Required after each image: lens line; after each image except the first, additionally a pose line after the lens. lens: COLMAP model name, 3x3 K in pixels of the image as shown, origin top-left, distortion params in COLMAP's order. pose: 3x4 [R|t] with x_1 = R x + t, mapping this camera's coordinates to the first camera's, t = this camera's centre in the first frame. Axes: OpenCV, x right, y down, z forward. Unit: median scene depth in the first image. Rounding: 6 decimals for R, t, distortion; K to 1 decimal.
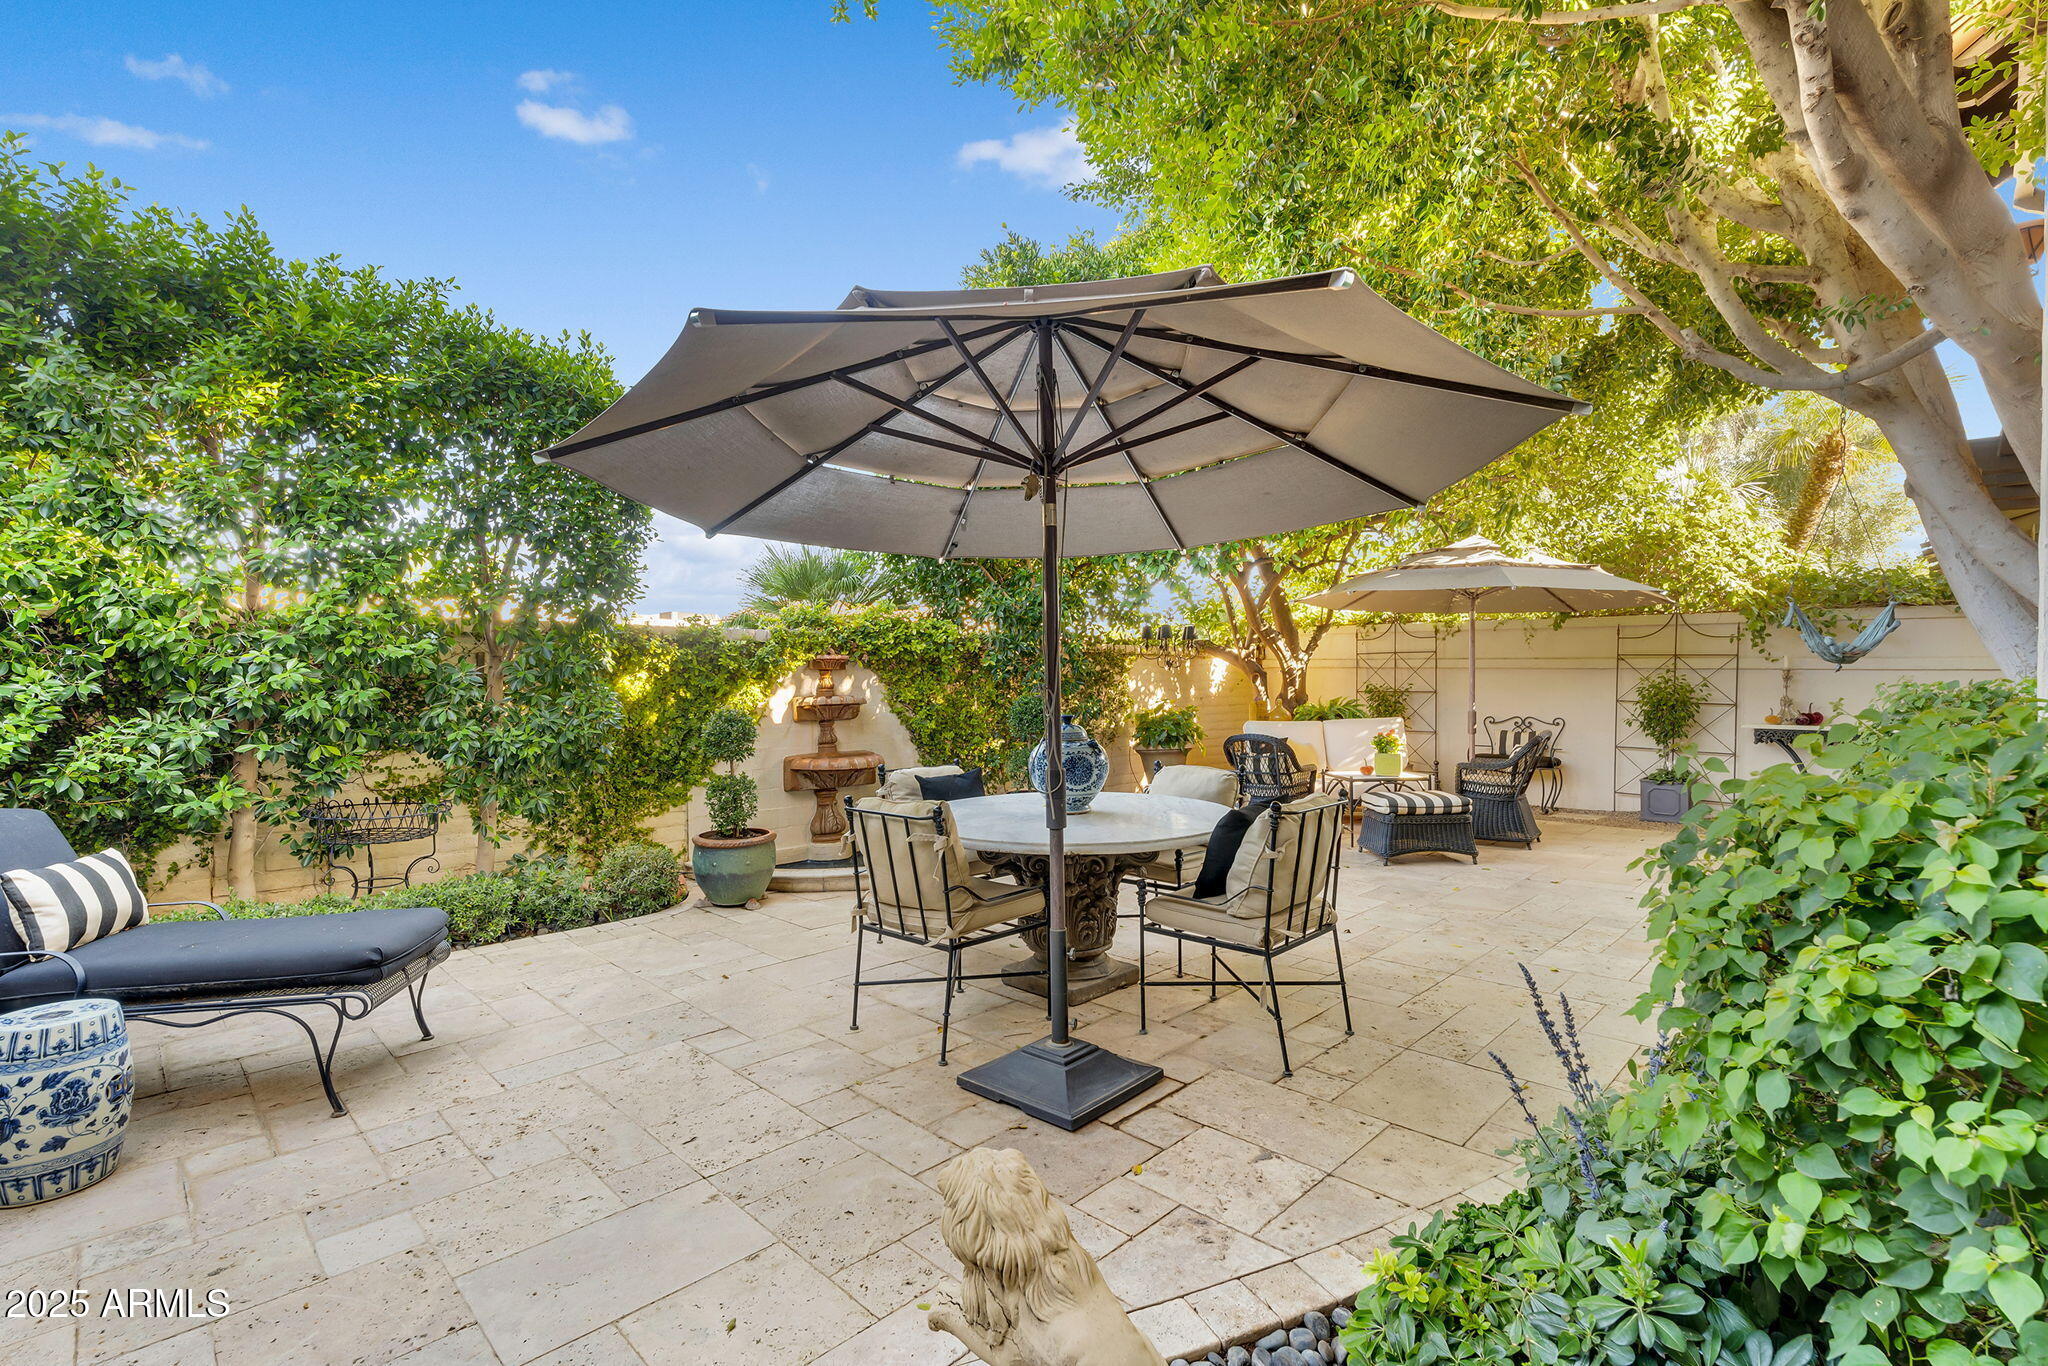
lens RADIAL K [[943.1, 0, 1037.8], [0, 943.1, 683.3], [0, 0, 1]] dist [0.007536, -0.004030]
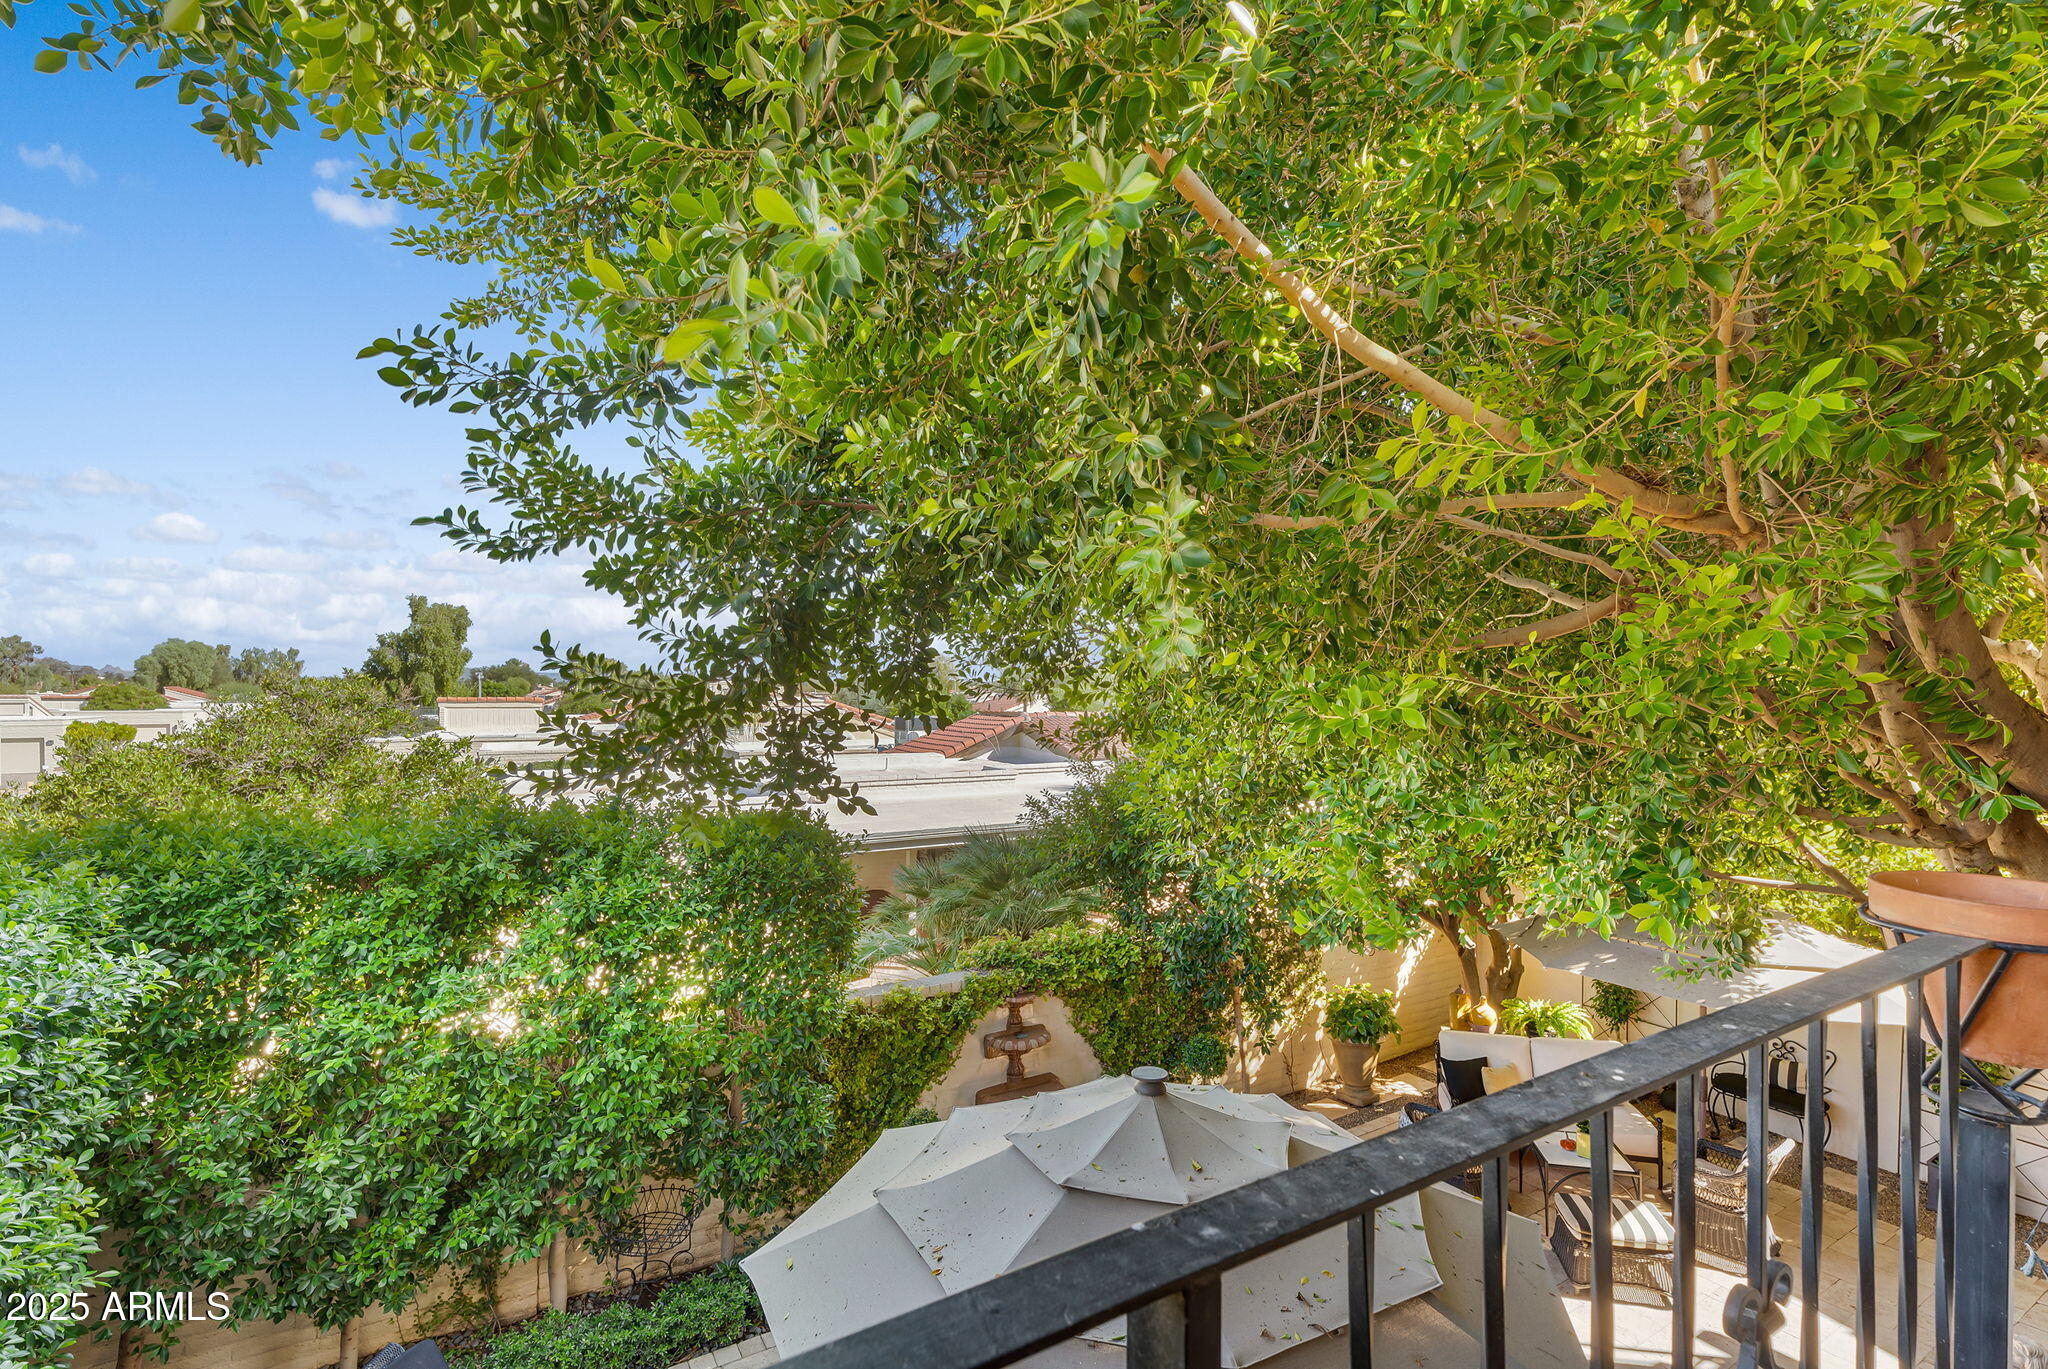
lens RADIAL K [[943.1, 0, 1031.6], [0, 943.1, 696.7], [0, 0, 1]] dist [0.007536, -0.004030]
pose [[0.967735, 0.006781, -0.251877, 0.124799], [-0.006872, 0.999976, 0.000519, -0.684585], [0.251875, 0.001229, 0.967759, -0.106602]]
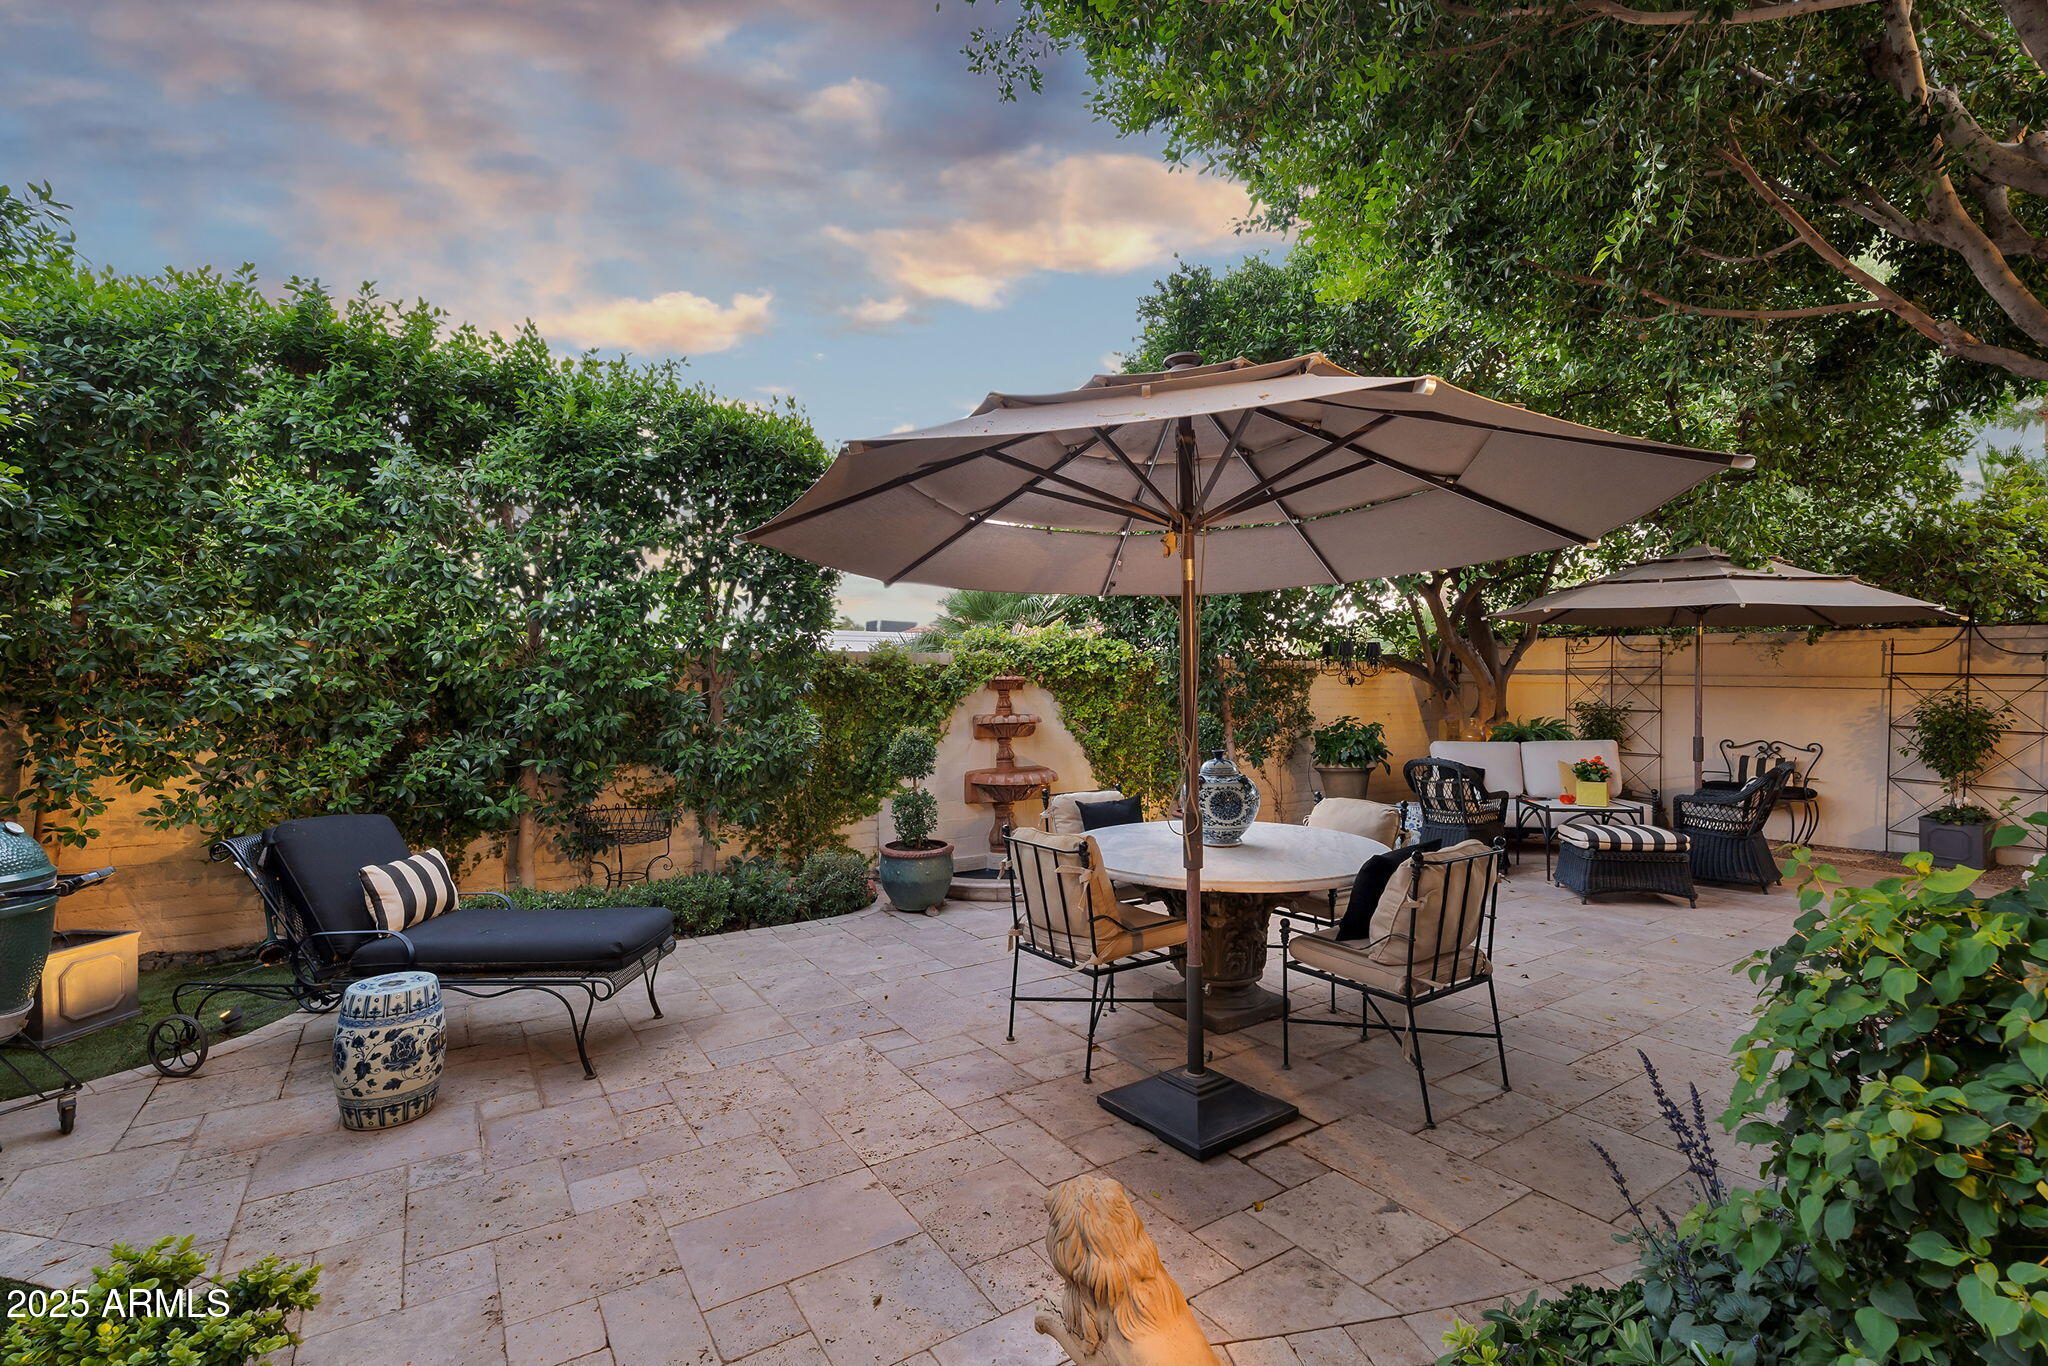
lens RADIAL K [[943.1, 0, 1034.1], [0, 943.1, 681.3], [0, 0, 1]] dist [0.007536, -0.004030]
pose [[0.977345, 0.006282, -0.211559, 0.060218], [-0.005723, 0.999978, 0.003254, -0.050070], [0.211575, -0.001969, 0.977360, -0.053642]]
